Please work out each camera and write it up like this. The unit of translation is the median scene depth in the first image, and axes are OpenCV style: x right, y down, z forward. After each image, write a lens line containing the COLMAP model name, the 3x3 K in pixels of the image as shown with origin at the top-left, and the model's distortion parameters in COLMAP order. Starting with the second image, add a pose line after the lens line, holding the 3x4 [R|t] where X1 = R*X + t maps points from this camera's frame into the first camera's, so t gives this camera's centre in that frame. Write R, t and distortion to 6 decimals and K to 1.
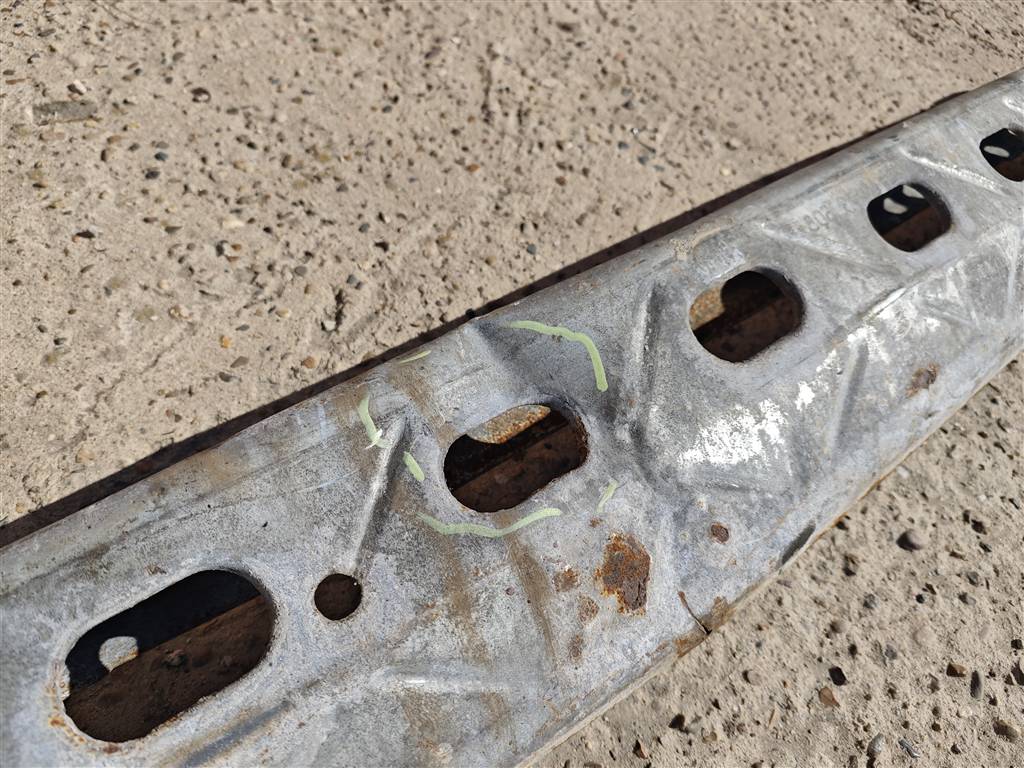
lens RADIAL K [[731.9, 0, 502.6], [0, 731.9, 395.4], [0, 0, 1]] dist [-0.002002, -0.046630]
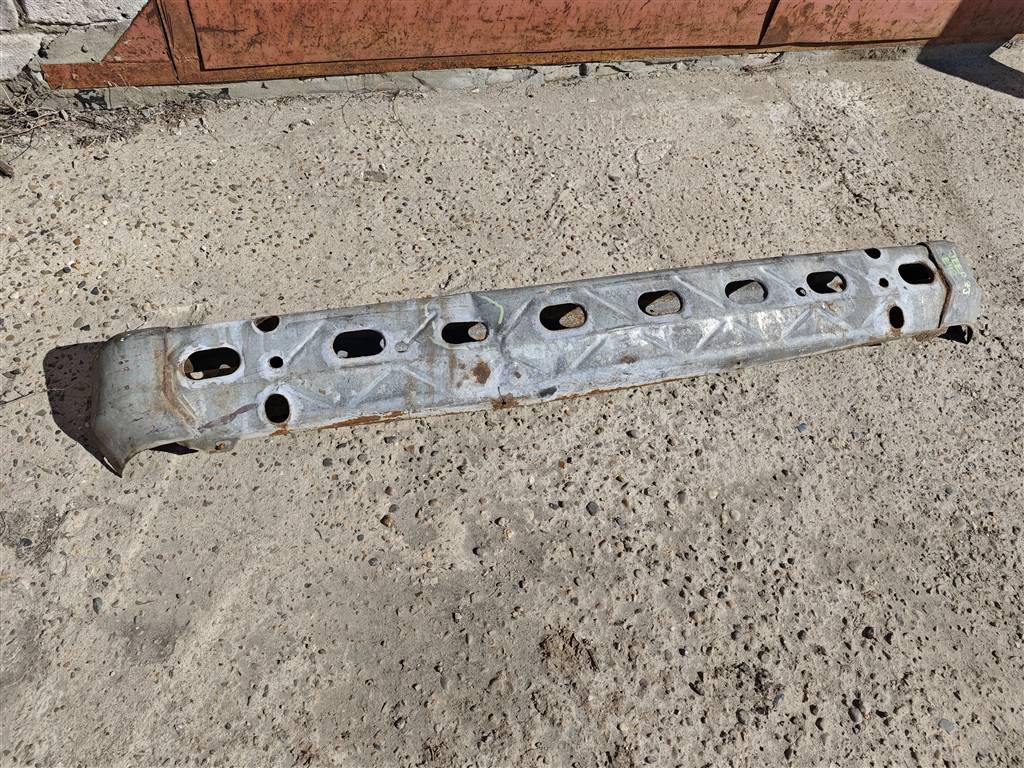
lens RADIAL K [[709.1, 0, 517.0], [0, 709.1, 381.0], [0, 0, 1]] dist [0.070134, -0.152330]
pose [[0.926751, 0.291432, -0.237065, 0.689644], [-0.299505, 0.954092, 0.002052, 0.138447], [0.226780, 0.069101, 0.971492, -1.336610]]
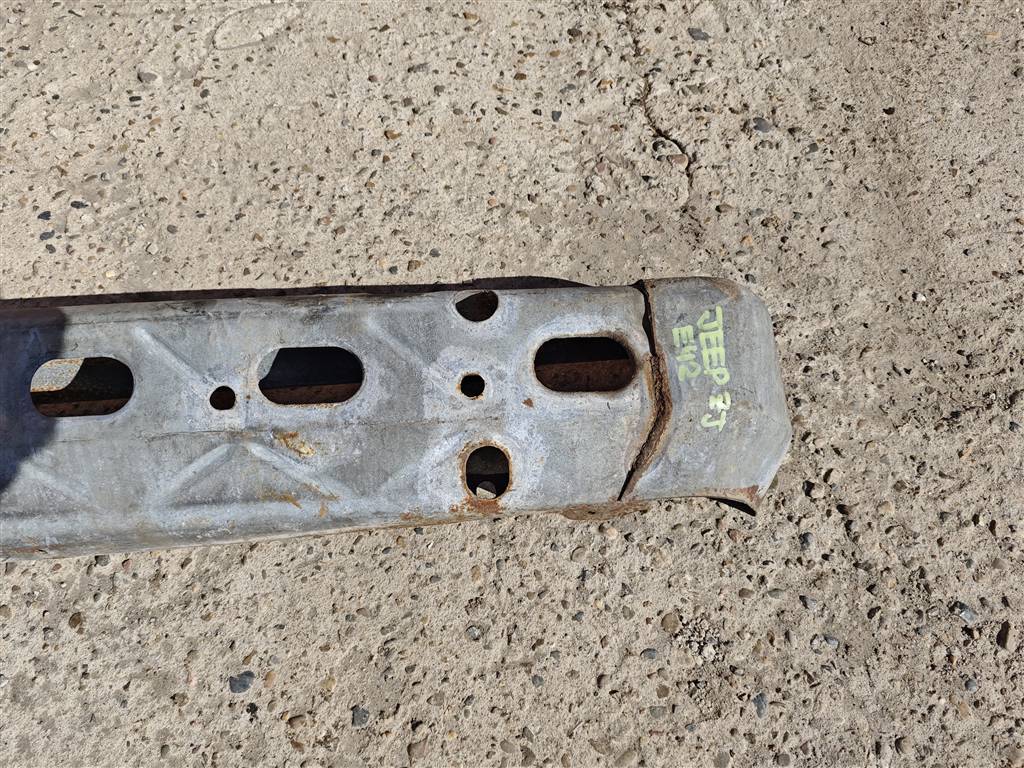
lens RADIAL K [[744.5, 0, 512.0], [0, 744.5, 384.0], [0, 0, 1]] dist [-0.001566, -0.036510]
pose [[0.824302, 0.440653, -0.355458, 1.593722], [-0.380916, 0.896158, 0.227606, -0.815631], [0.418842, -0.052216, 0.906557, 0.367499]]
